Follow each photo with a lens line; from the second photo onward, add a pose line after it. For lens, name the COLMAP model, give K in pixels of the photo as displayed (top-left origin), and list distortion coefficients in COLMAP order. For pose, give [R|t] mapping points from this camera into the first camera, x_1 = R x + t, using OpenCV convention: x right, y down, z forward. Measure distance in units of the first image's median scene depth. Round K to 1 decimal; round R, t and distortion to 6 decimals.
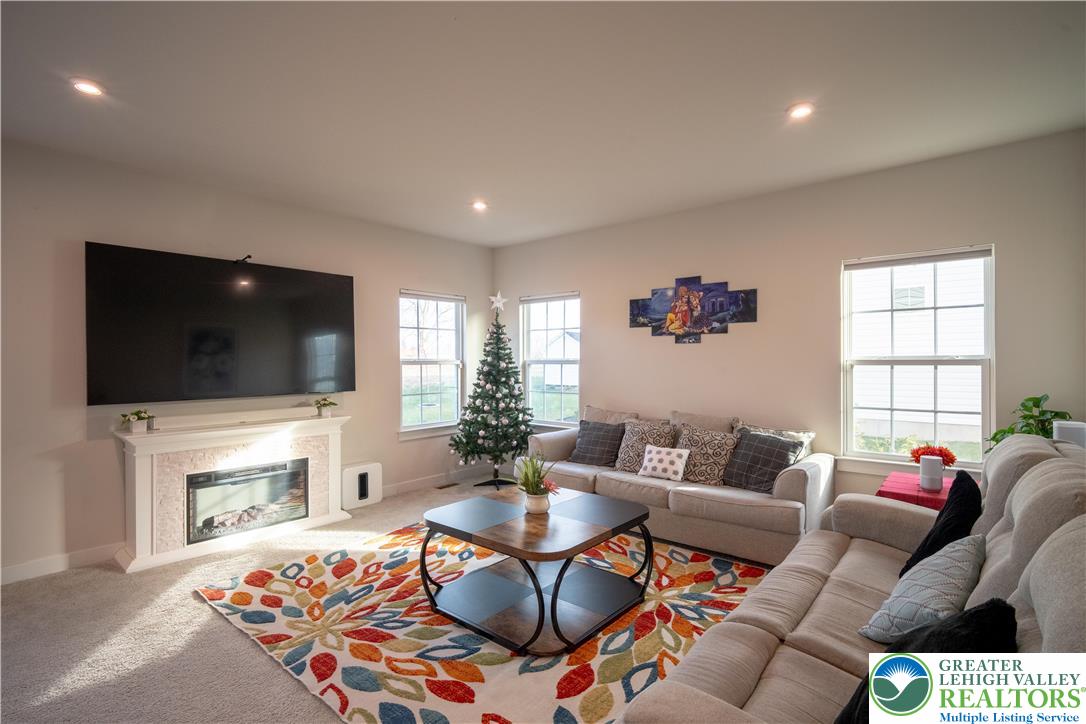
lens RADIAL K [[491.9, 0, 543.0], [0, 491.9, 362.0], [0, 0, 1]] dist [-0.022098, -0.000120]
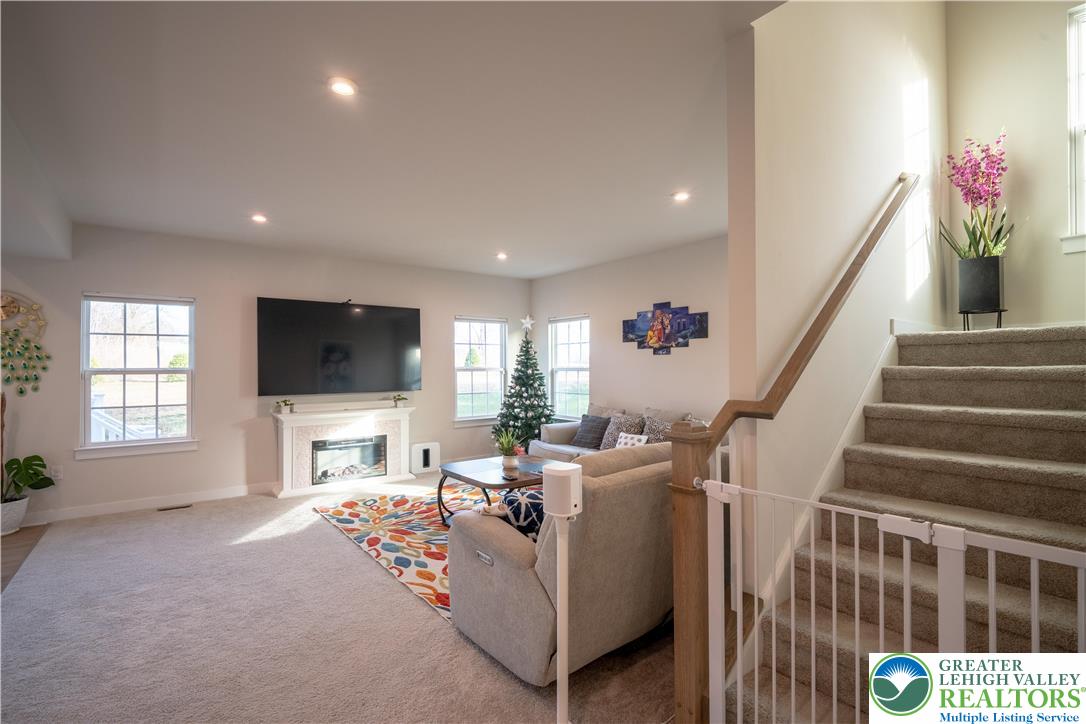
lens RADIAL K [[491.9, 0, 543.0], [0, 491.9, 362.0], [0, 0, 1]] dist [-0.022098, -0.000120]
pose [[0.976209, -0.003876, -0.216797, 0.297060], [0.001208, 0.999922, -0.012440, -0.004067], [0.216828, 0.011882, 0.976137, -0.338355]]
